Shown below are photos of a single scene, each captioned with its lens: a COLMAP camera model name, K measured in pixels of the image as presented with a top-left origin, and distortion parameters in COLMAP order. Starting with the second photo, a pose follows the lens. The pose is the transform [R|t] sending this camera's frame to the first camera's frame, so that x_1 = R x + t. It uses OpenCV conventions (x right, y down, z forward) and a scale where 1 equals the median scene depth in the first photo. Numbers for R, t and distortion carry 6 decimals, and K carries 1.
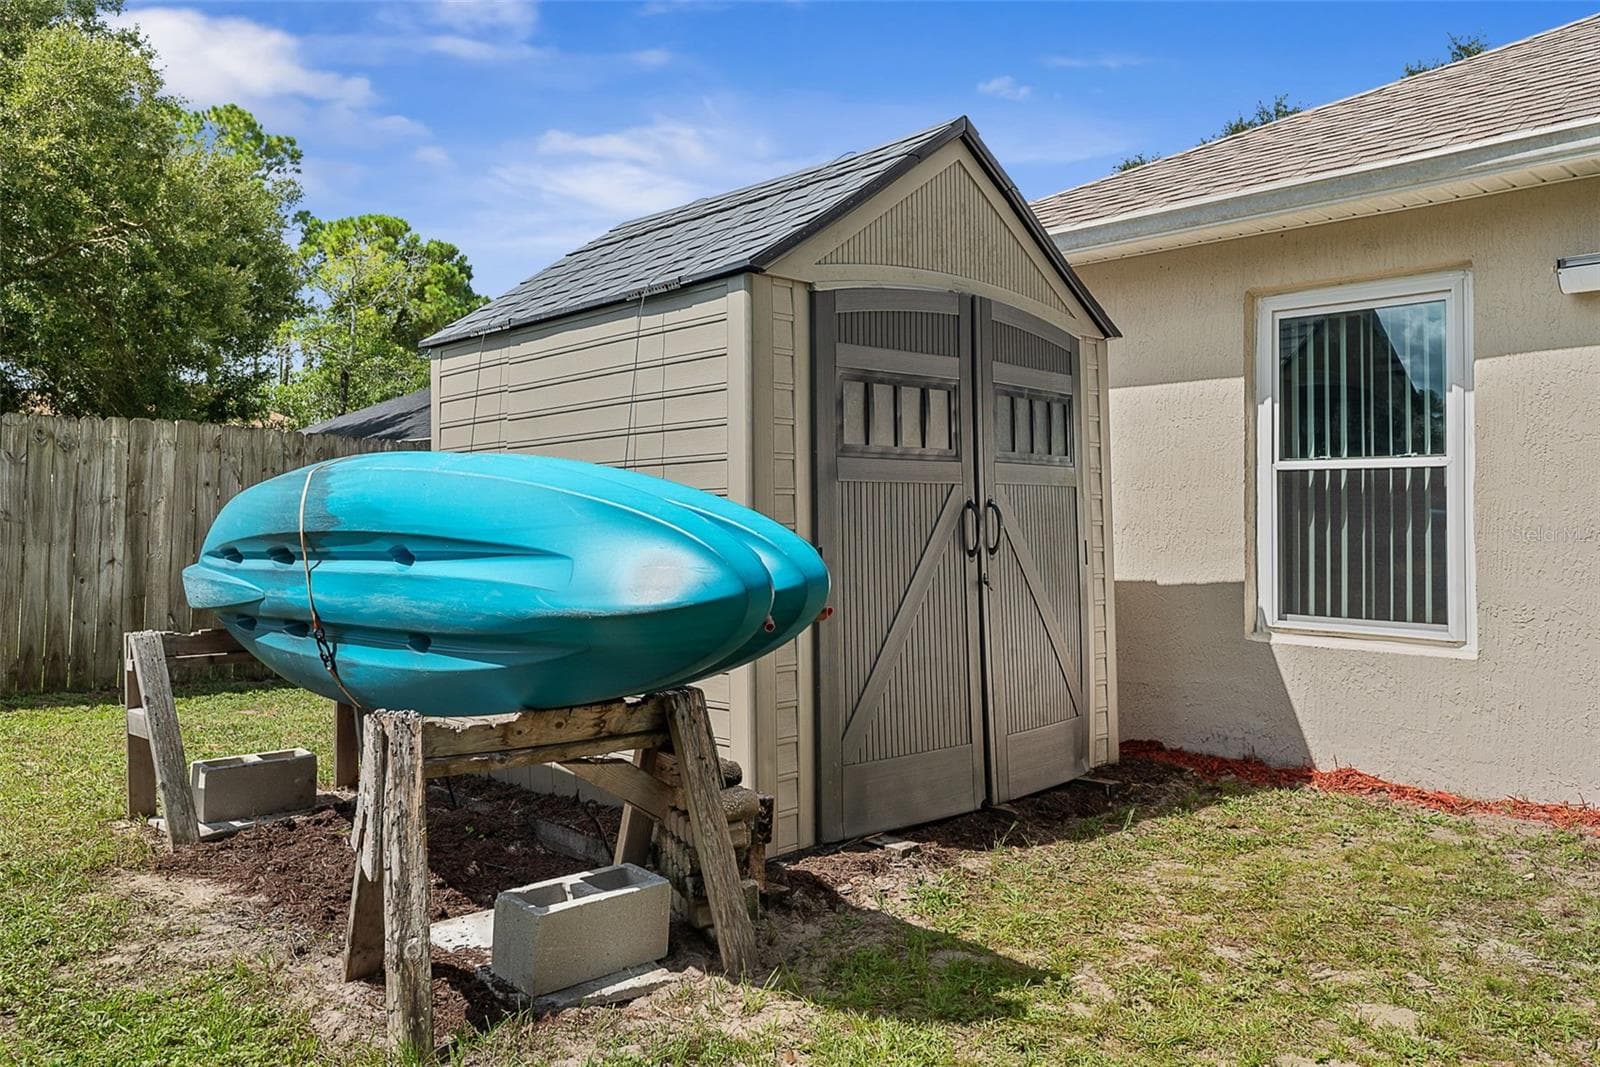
lens RADIAL K [[1195.0, 0, 800.0], [0, 1195.0, 533.5], [0, 0, 1]] dist [0.042078, 0.001222]
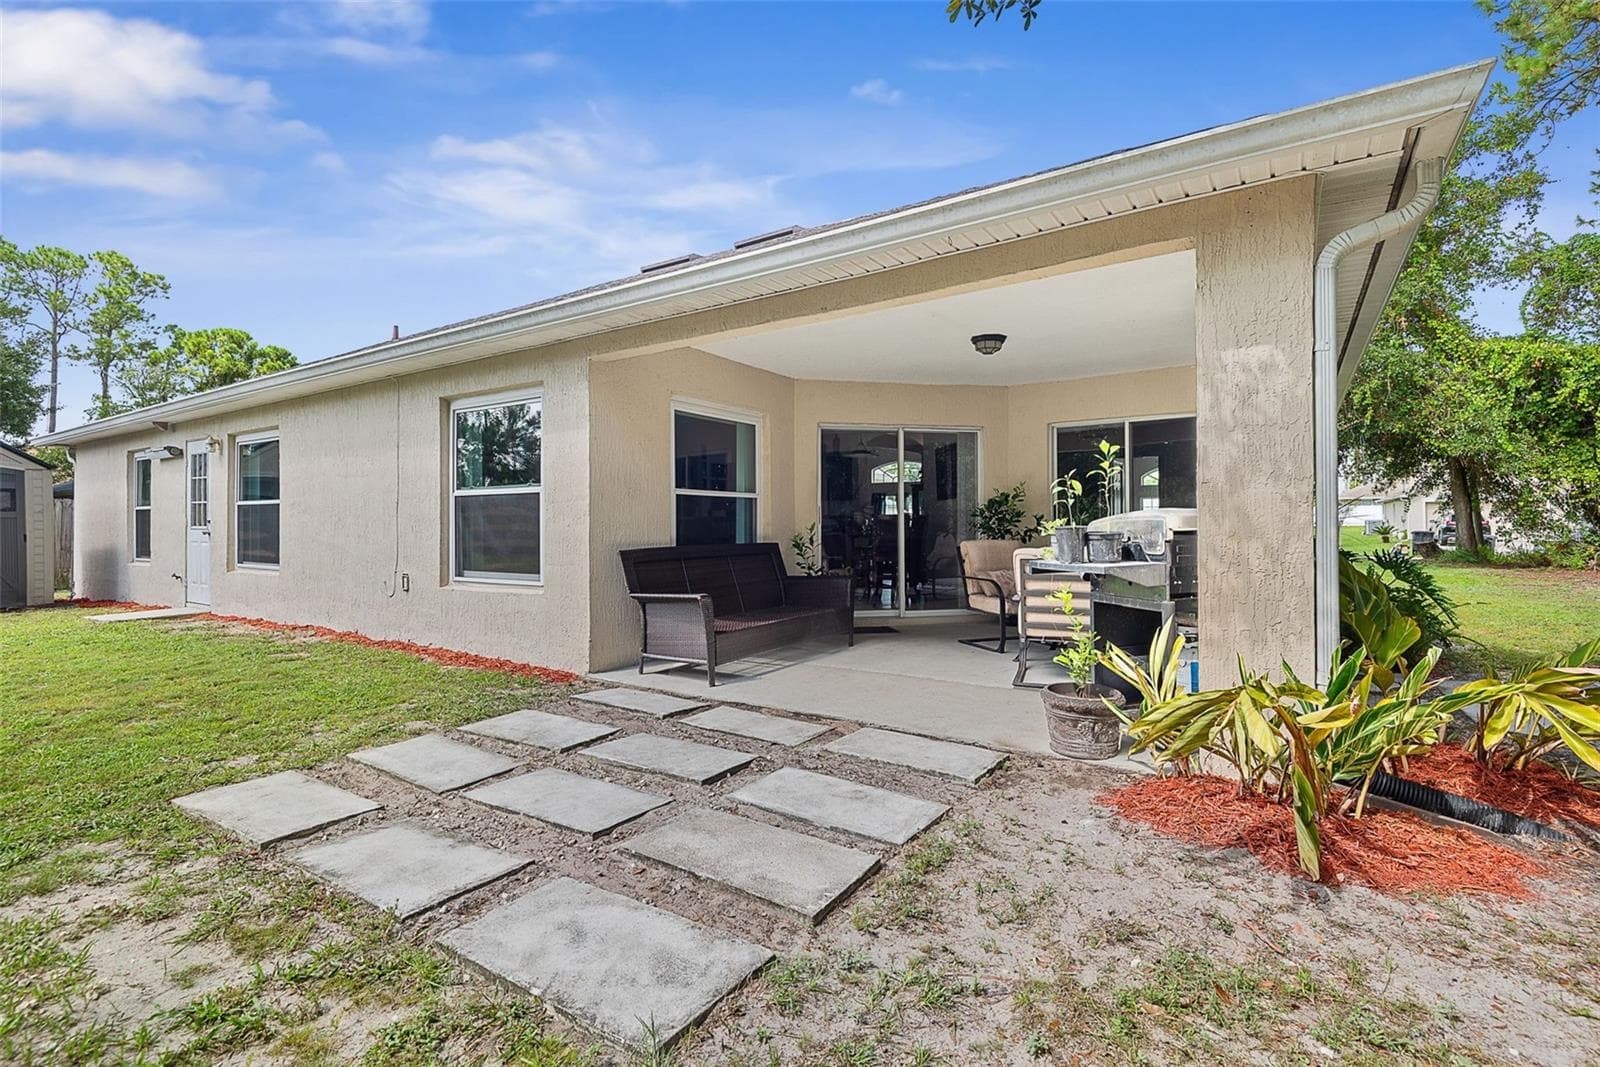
lens RADIAL K [[742.8, 0, 826.8], [0, 742.8, 553.2], [0, 0, 1]] dist [0.015229, -0.007208]
pose [[0.969462, -0.034448, 0.242812, 0.521934], [0.025611, 0.998893, 0.039459, 0.009050], [-0.243902, -0.032036, 0.969271, -0.417938]]
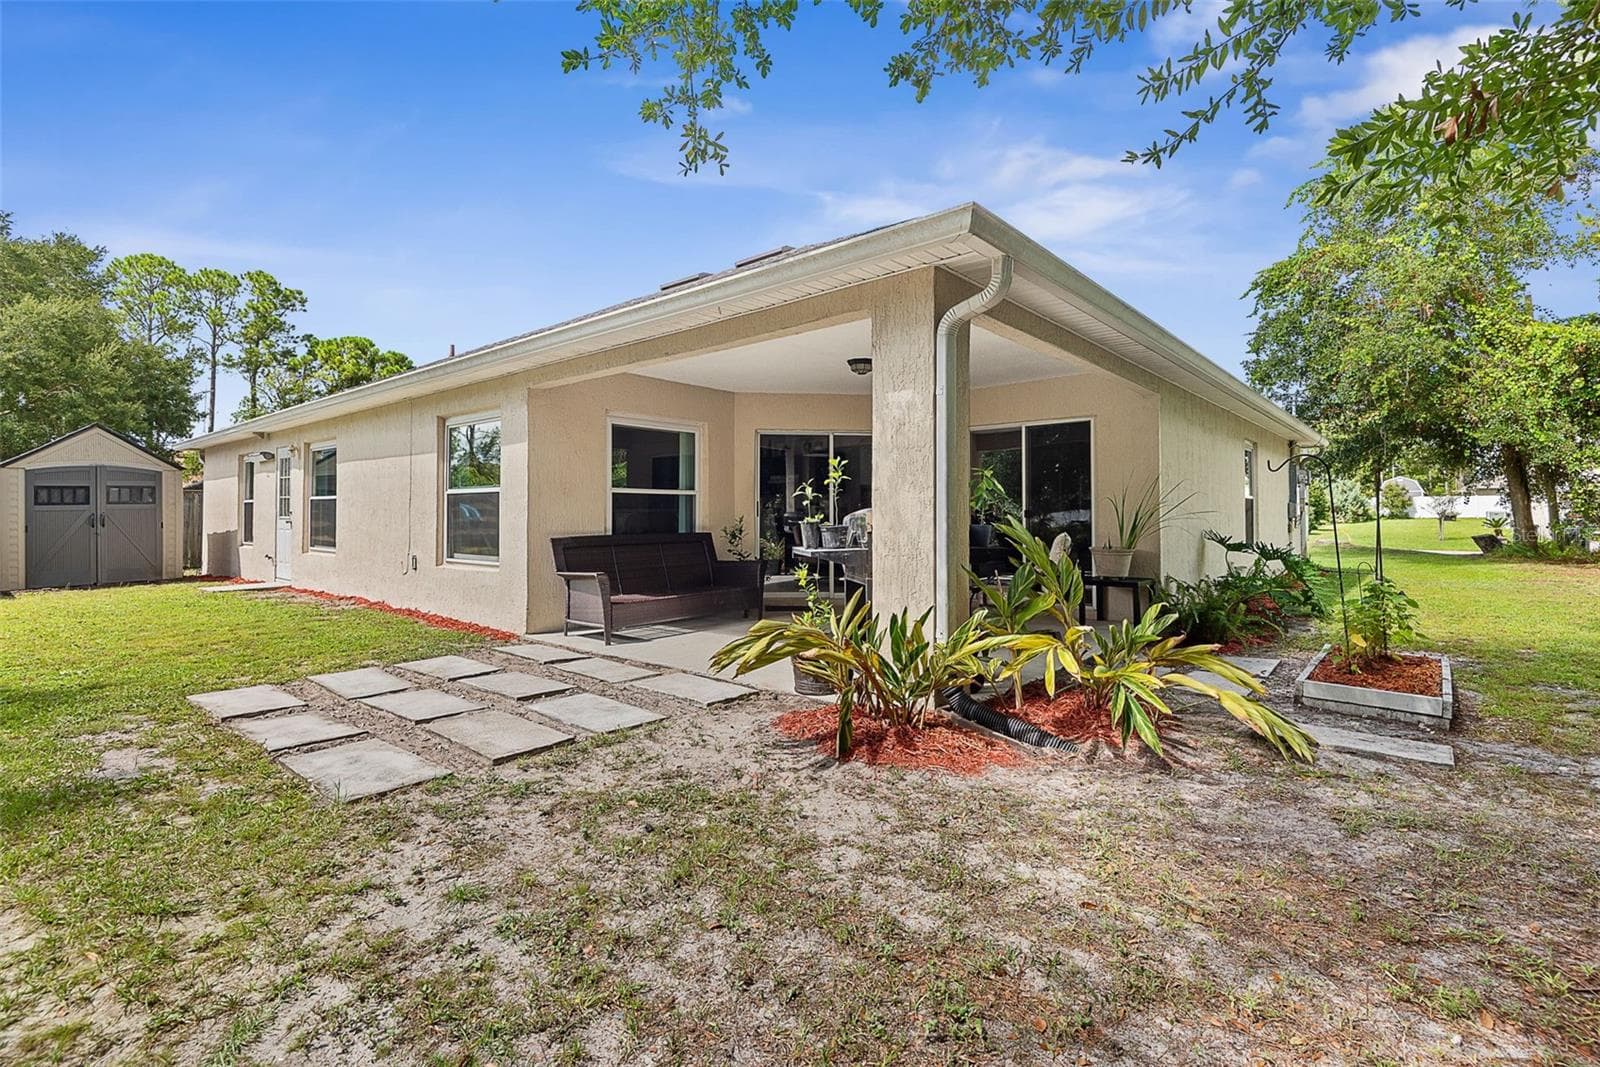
lens RADIAL K [[749.6, 0, 823.0], [0, 749.6, 535.2], [0, 0, 1]] dist [0.022059, -0.012349]
pose [[0.992531, -0.026076, 0.119172, 0.609548], [0.023138, 0.999395, 0.025972, 0.009622], [-0.119777, -0.023020, 0.992534, -0.508816]]
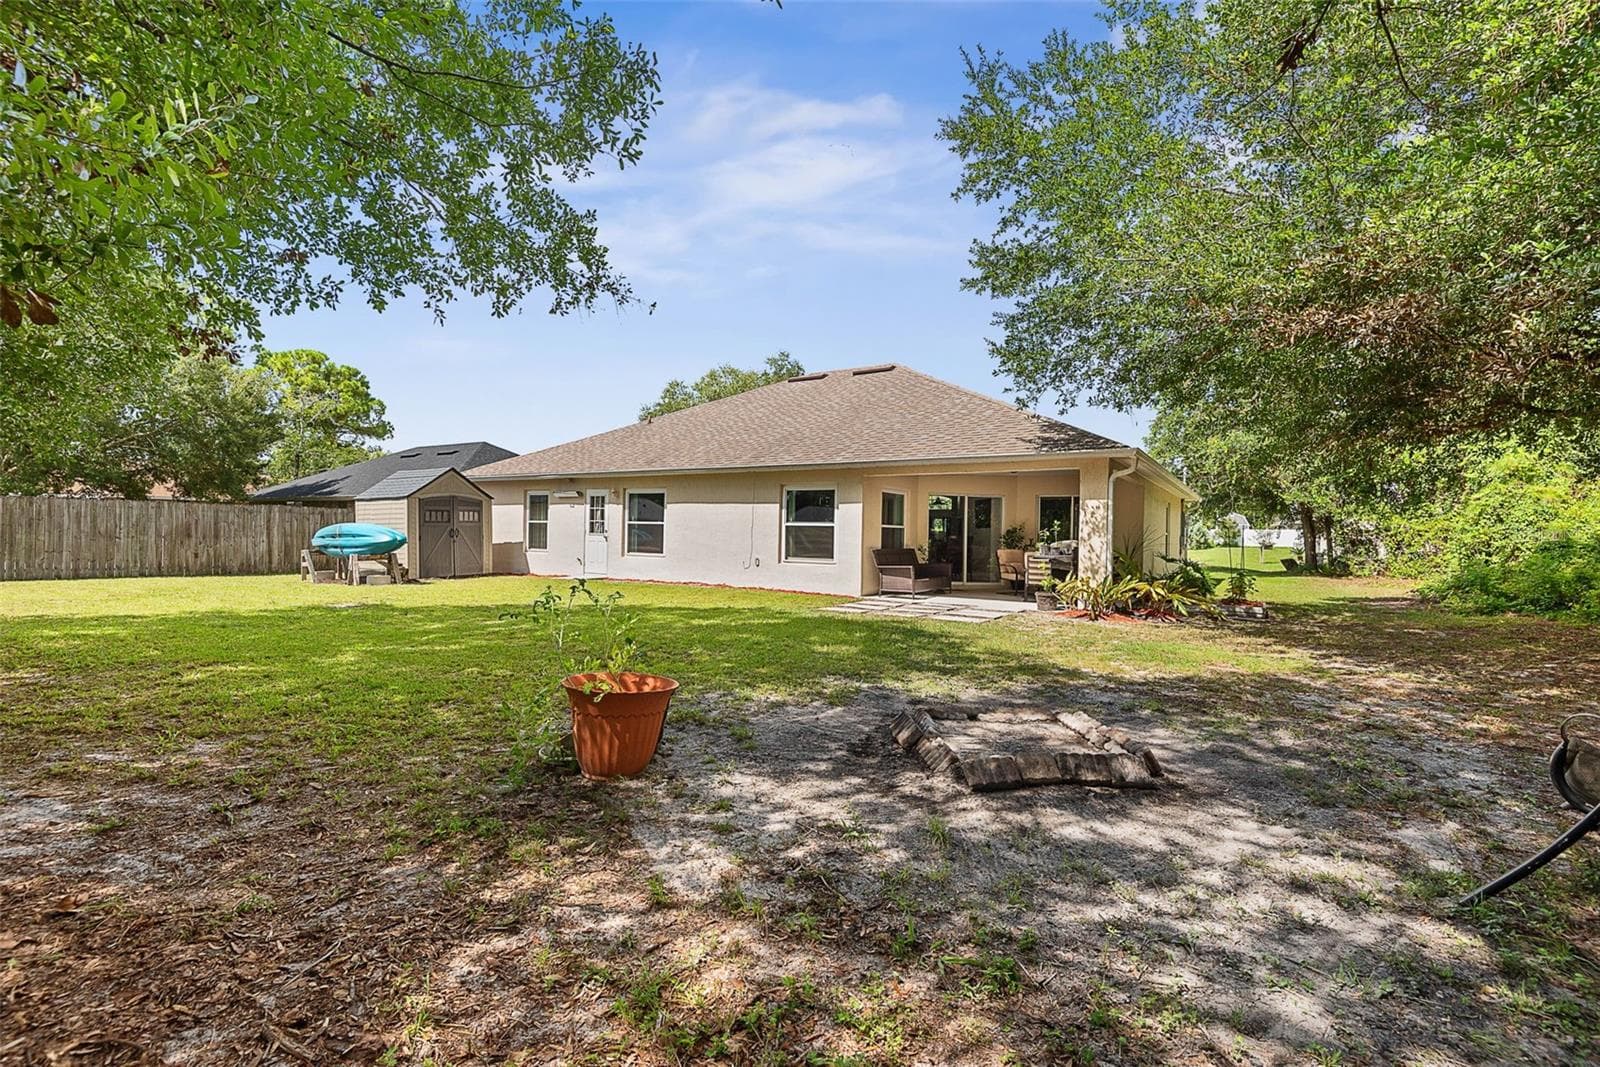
lens RADIAL K [[742.8, 0, 826.8], [0, 742.8, 553.2], [0, 0, 1]] dist [0.015229, -0.007208]
pose [[0.961746, -0.009609, 0.273775, 0.246009], [0.002258, 0.999629, 0.027156, -0.000207], [-0.273934, -0.025499, 0.961410, -0.854009]]
